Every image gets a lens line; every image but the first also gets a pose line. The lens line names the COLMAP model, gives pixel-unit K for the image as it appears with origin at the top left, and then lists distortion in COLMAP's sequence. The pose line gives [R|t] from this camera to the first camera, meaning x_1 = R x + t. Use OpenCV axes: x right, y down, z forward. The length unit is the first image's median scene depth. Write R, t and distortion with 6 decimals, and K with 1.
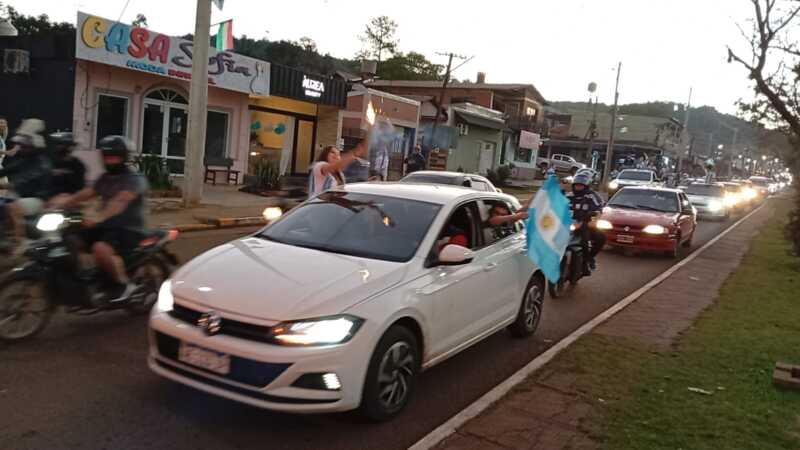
lens RADIAL K [[651.6, 0, 401.6], [0, 651.6, 210.2], [0, 0, 1]] dist [0.080796, -0.174832]
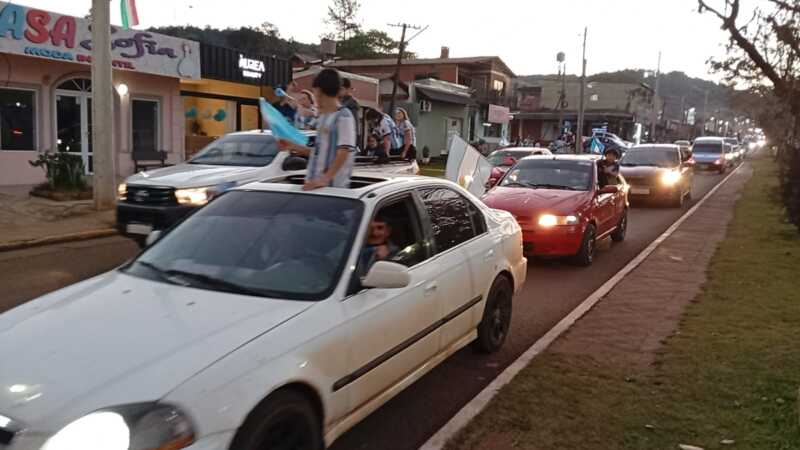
lens RADIAL K [[651.6, 0, 401.6], [0, 651.6, 210.2], [0, 0, 1]] dist [0.080796, -0.174832]
pose [[0.997531, -0.063442, 0.030118, 0.022983], [0.062621, 0.997659, 0.027475, -0.001268], [-0.031791, -0.025521, 0.999169, 0.053983]]
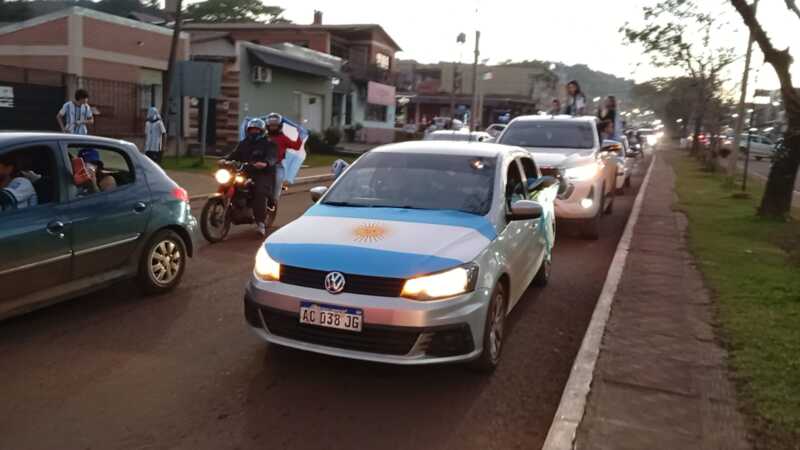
lens RADIAL K [[651.6, 0, 401.6], [0, 651.6, 210.2], [0, 0, 1]] dist [0.080796, -0.174832]
pose [[0.985220, -0.061014, 0.160058, 0.133405], [0.052658, 0.997044, 0.055943, -0.010866], [-0.162998, -0.046688, 0.985521, 0.303721]]
